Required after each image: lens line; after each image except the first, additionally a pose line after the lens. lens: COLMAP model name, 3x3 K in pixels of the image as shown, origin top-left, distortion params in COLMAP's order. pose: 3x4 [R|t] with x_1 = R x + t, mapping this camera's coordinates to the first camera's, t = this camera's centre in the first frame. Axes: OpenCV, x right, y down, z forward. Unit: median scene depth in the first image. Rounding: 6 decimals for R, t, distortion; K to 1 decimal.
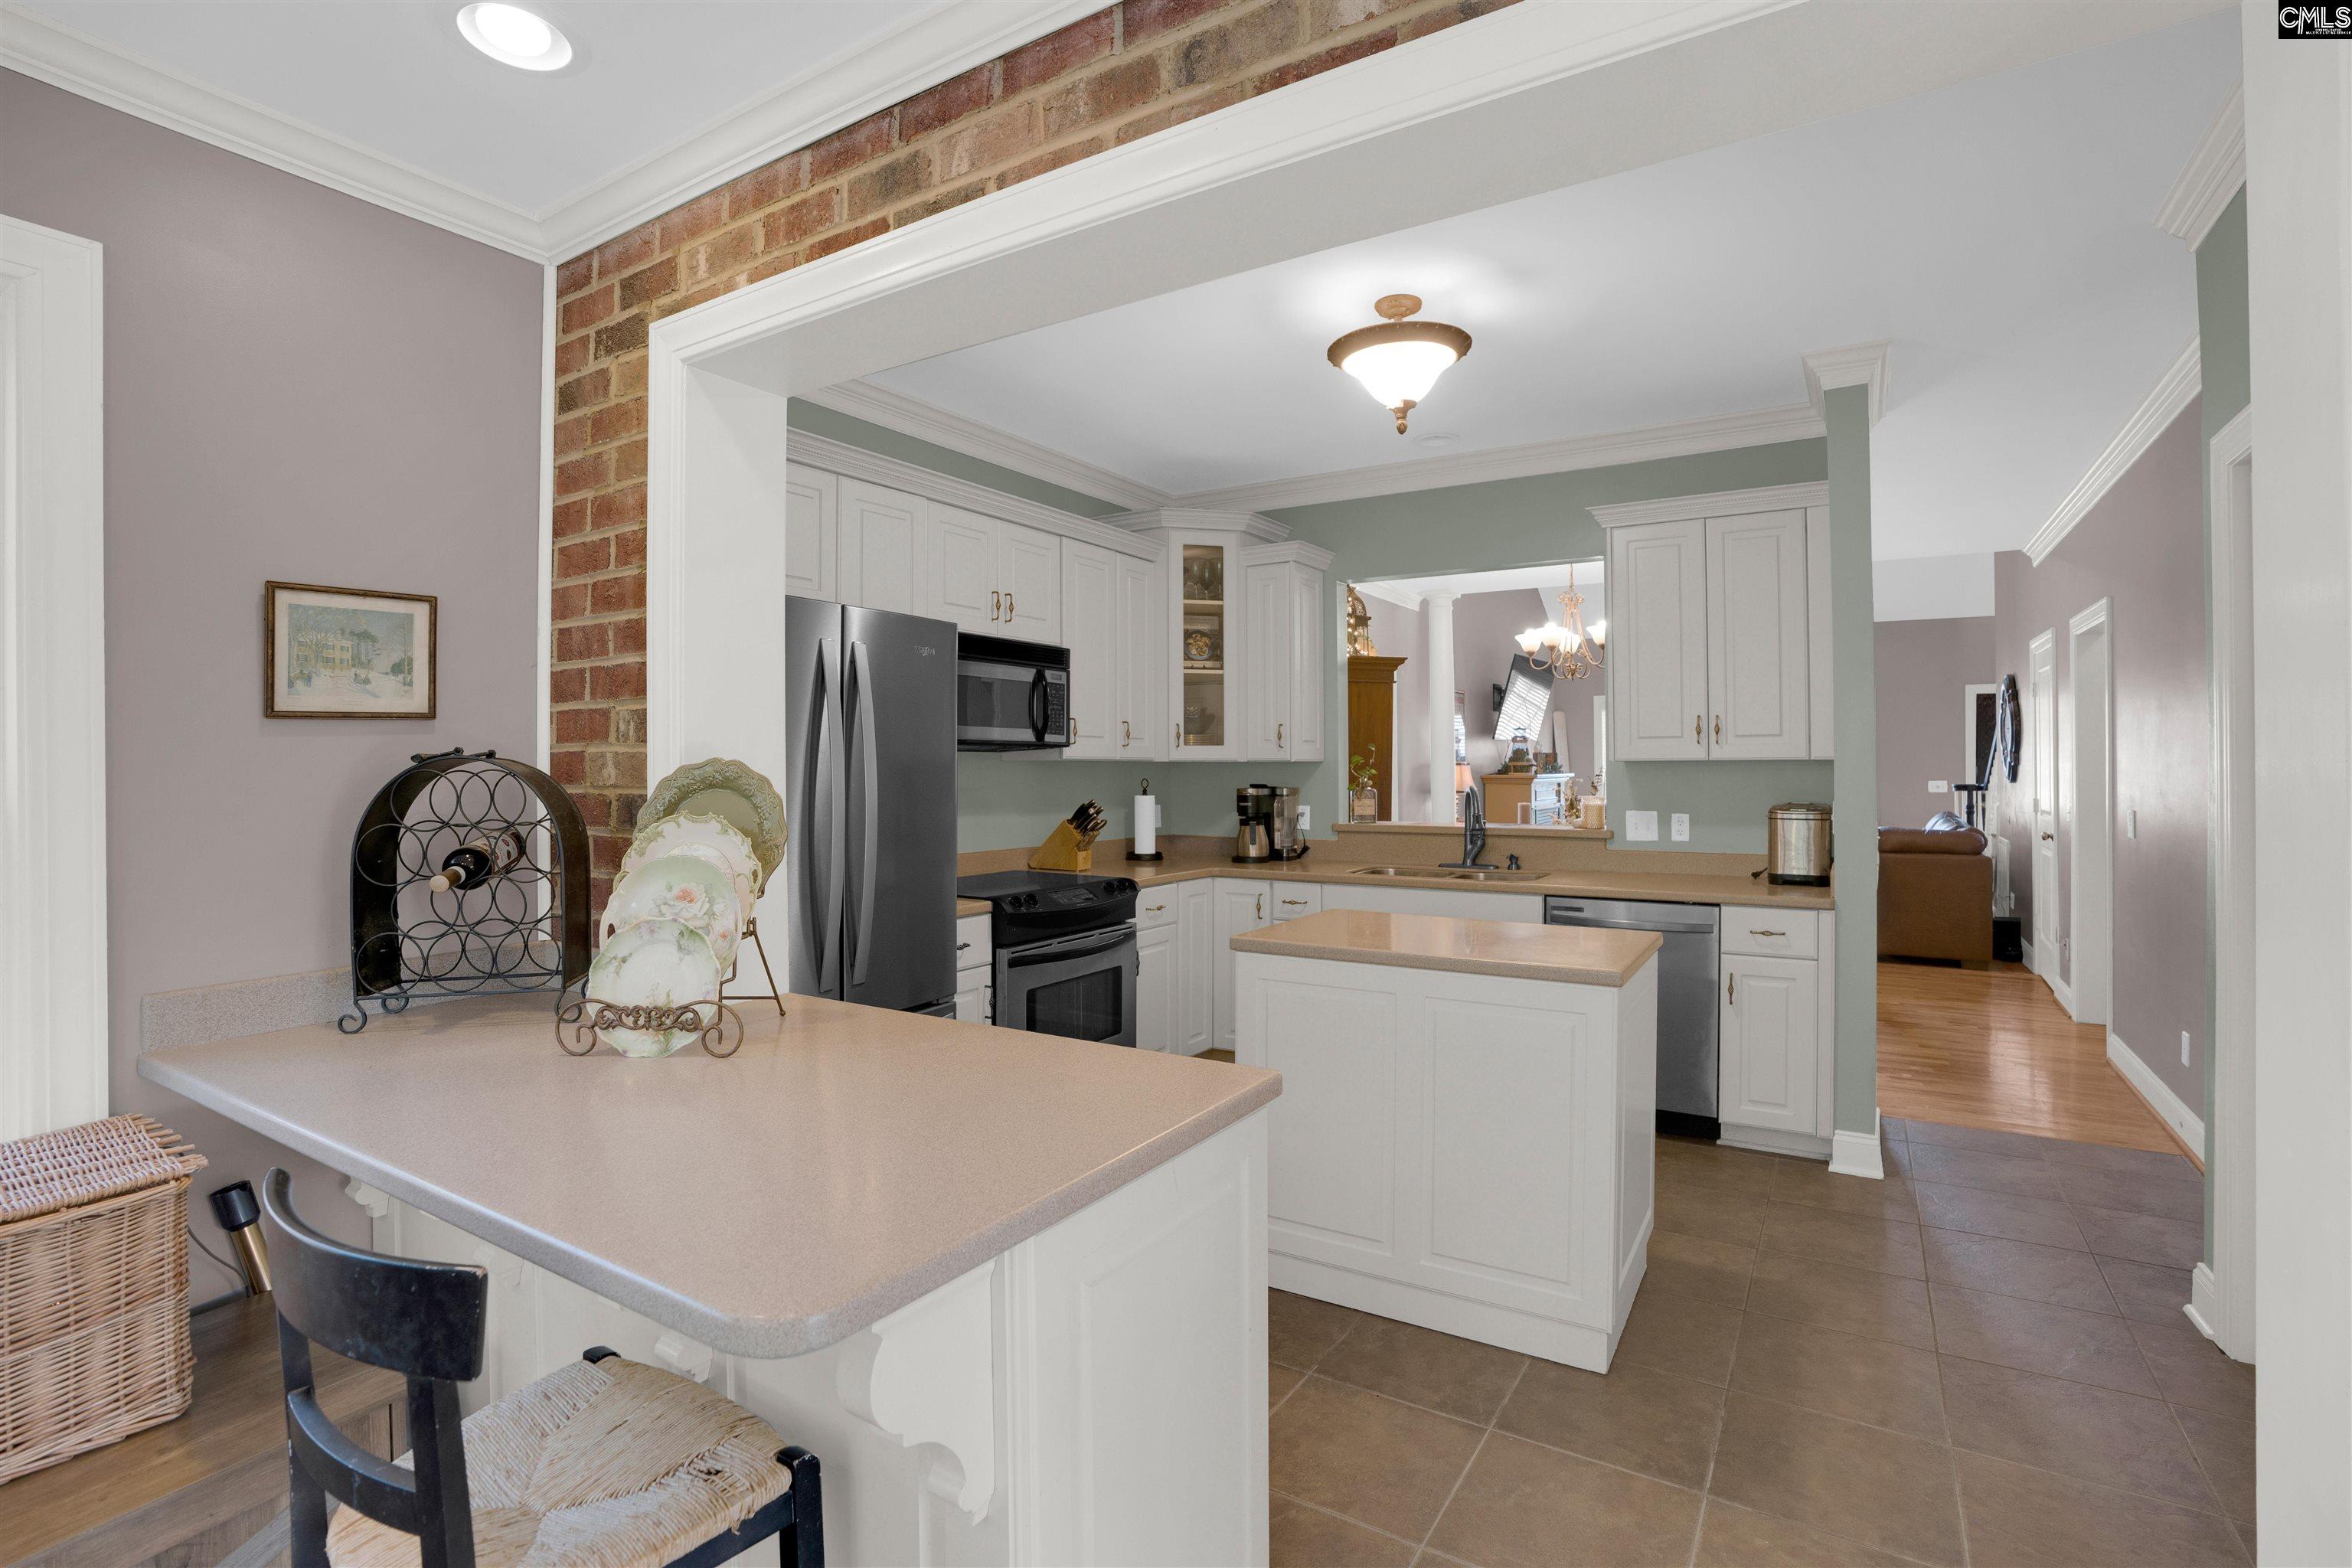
lens RADIAL K [[1096.2, 0, 1163.9], [0, 1096.2, 760.1], [0, 0, 1]] dist [-0.041023, 0.009744]
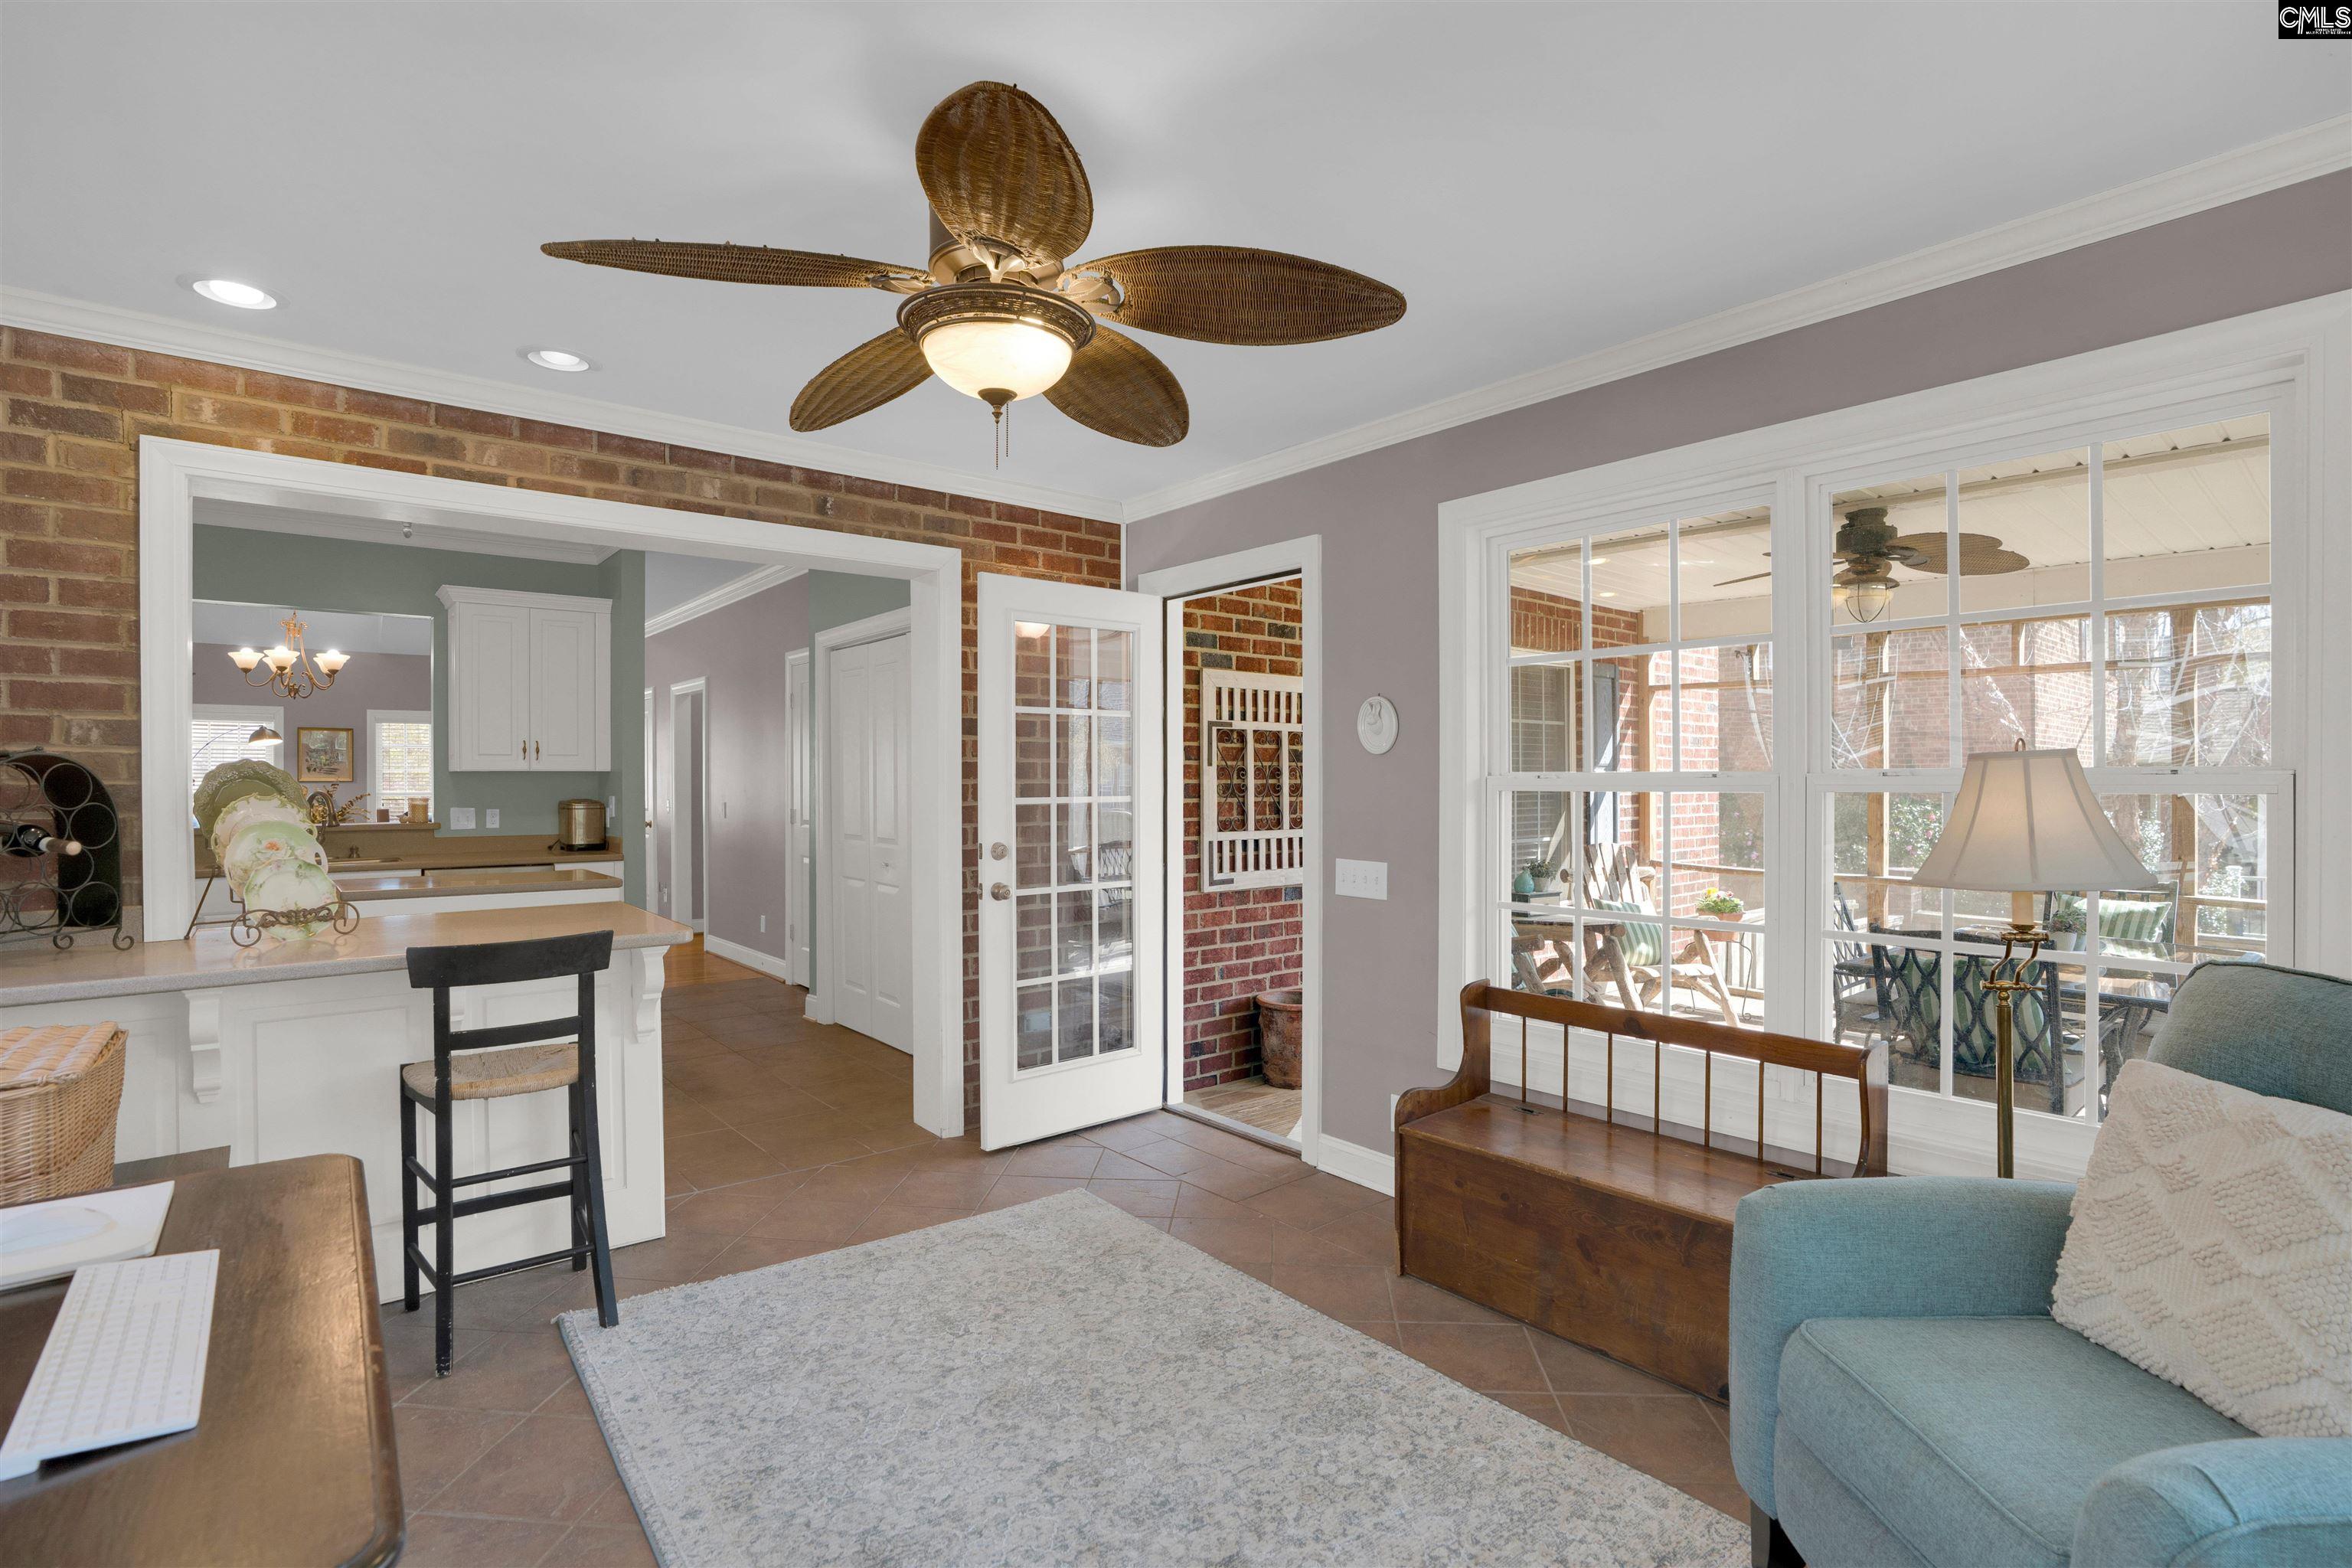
lens RADIAL K [[1096.2, 0, 1177.3], [0, 1096.2, 781.8], [0, 0, 1]] dist [-0.041023, 0.009744]
pose [[0.307154, 0.000003, 0.951660, -0.646308], [-0.002599, 0.999996, 0.000836, 0.011600], [-0.951656, -0.002731, 0.307153, -0.307125]]
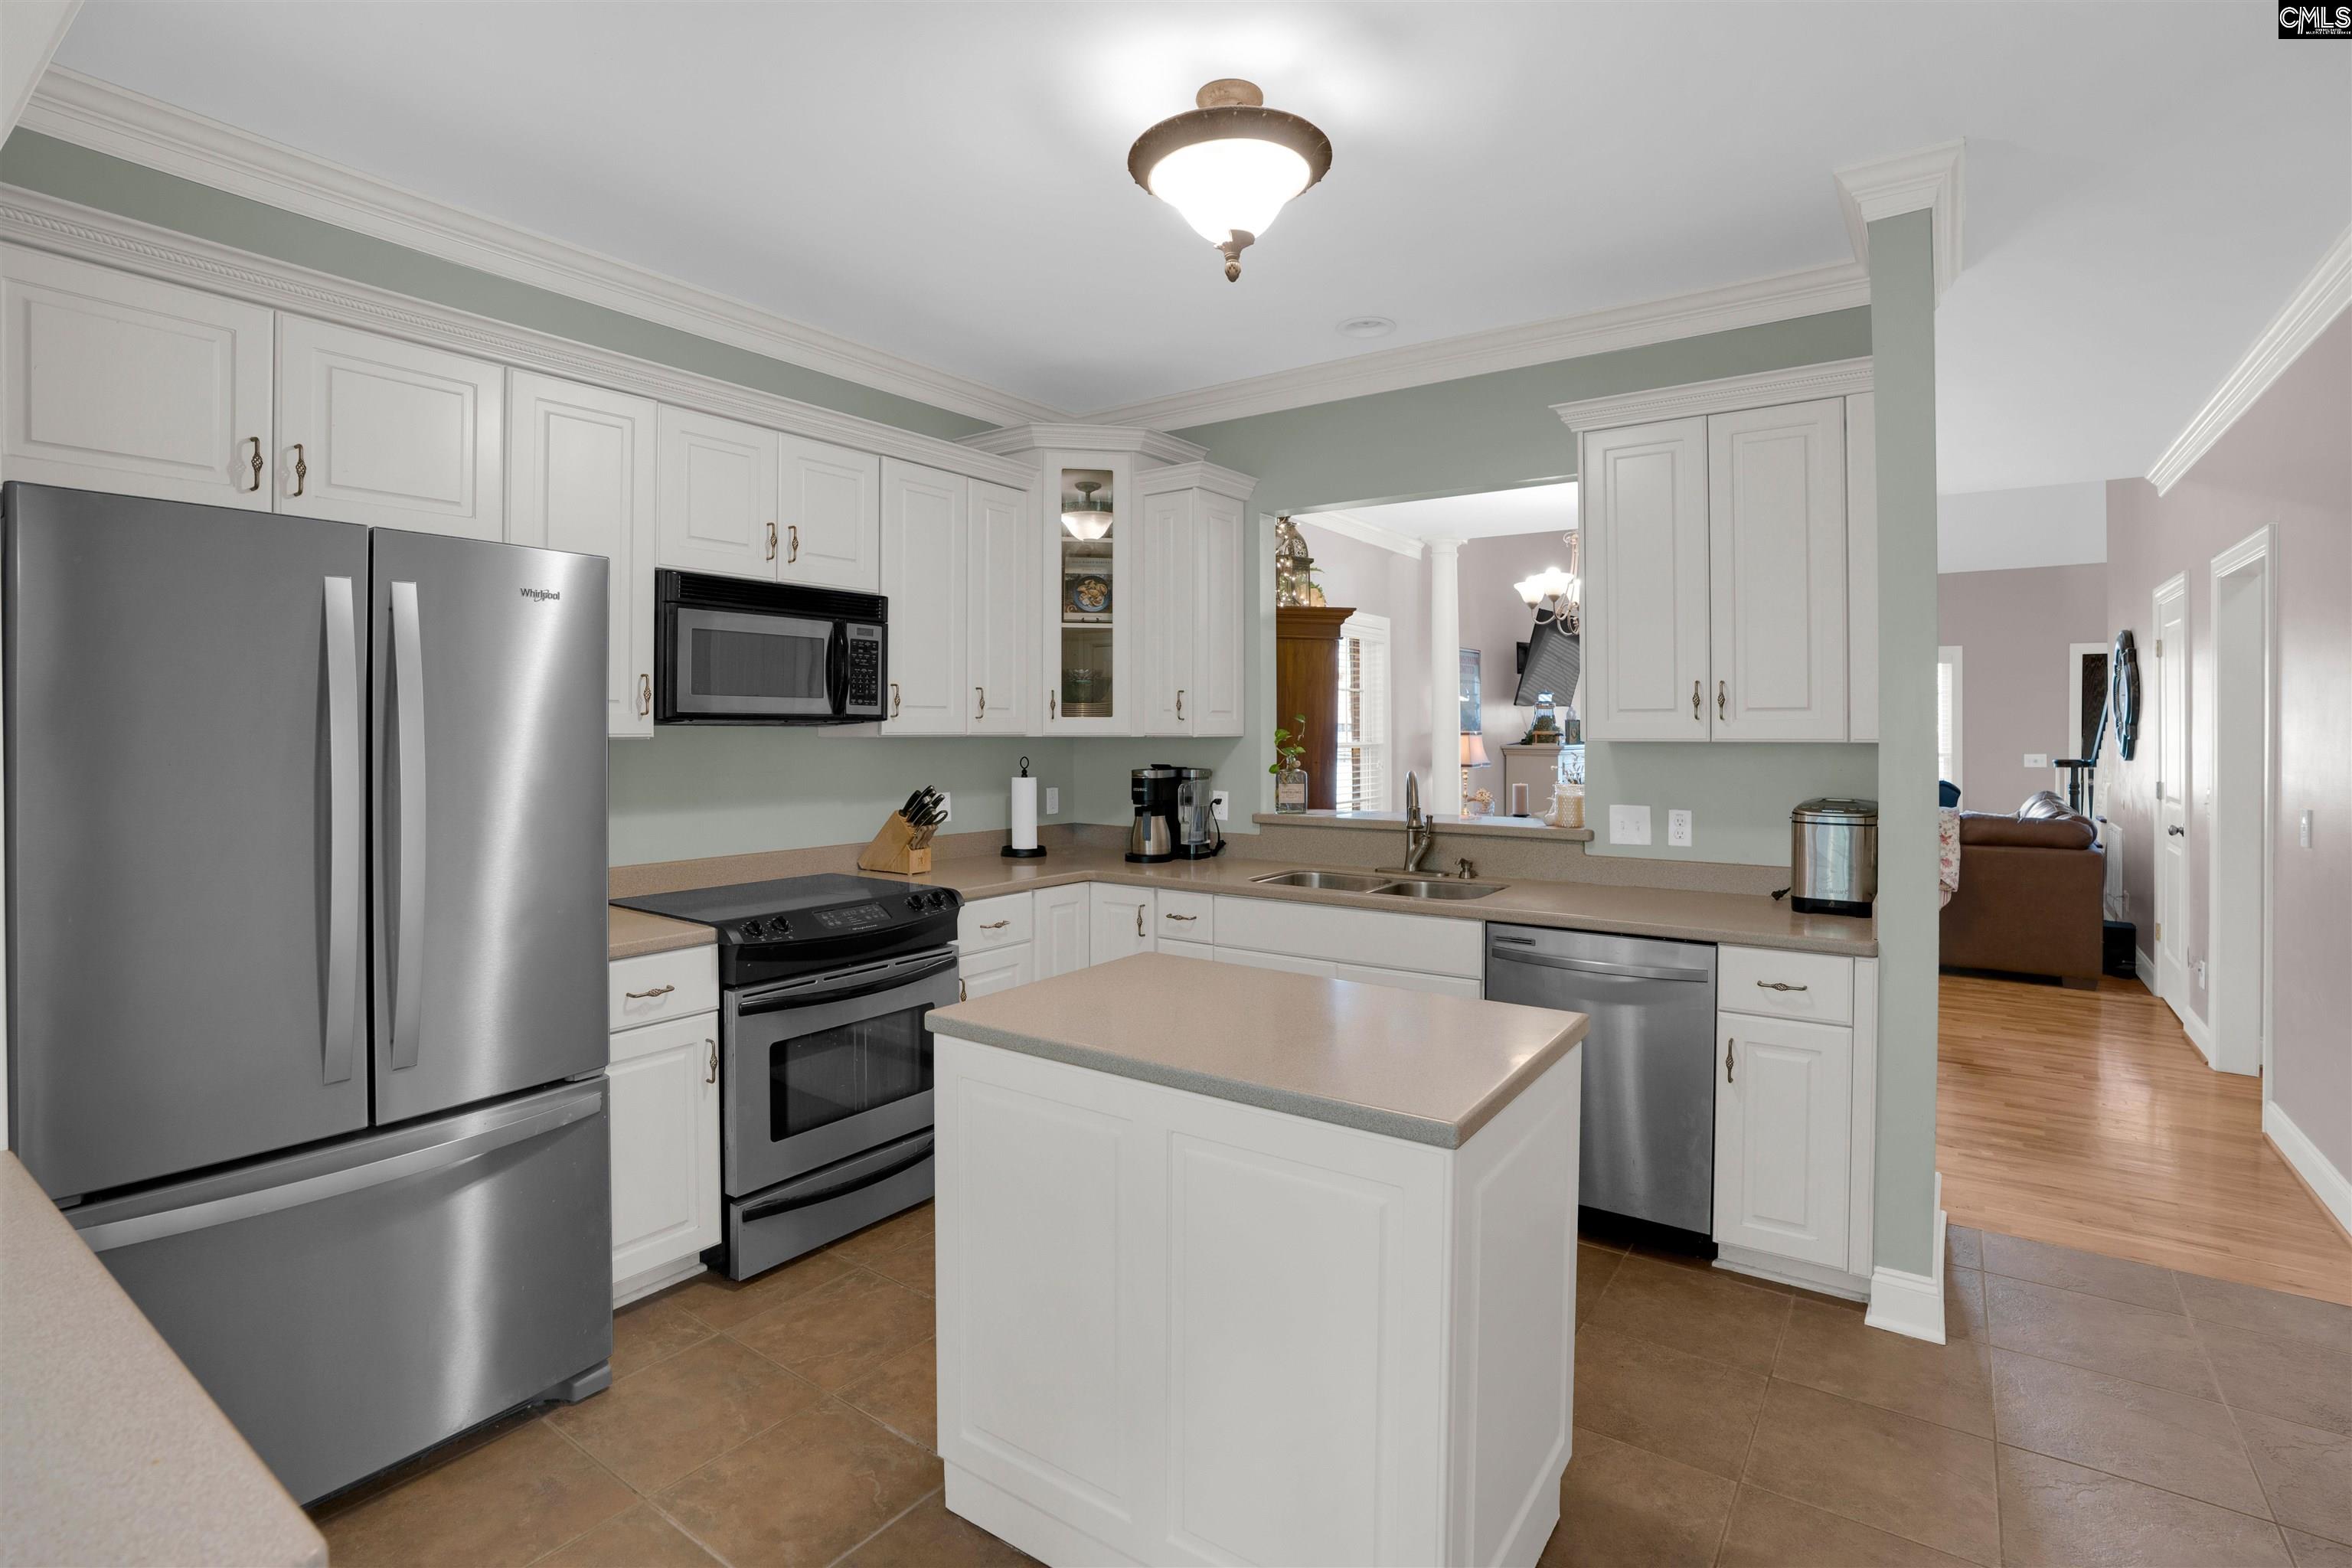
lens RADIAL K [[1096.2, 0, 1166.5], [0, 1096.2, 727.9], [0, 0, 1]] dist [-0.041023, 0.009744]
pose [[0.998256, 0.003386, -0.058945, 0.176958], [-0.003033, 0.999977, 0.006078, -0.013009], [0.058964, -0.005888, 0.998243, 0.241751]]
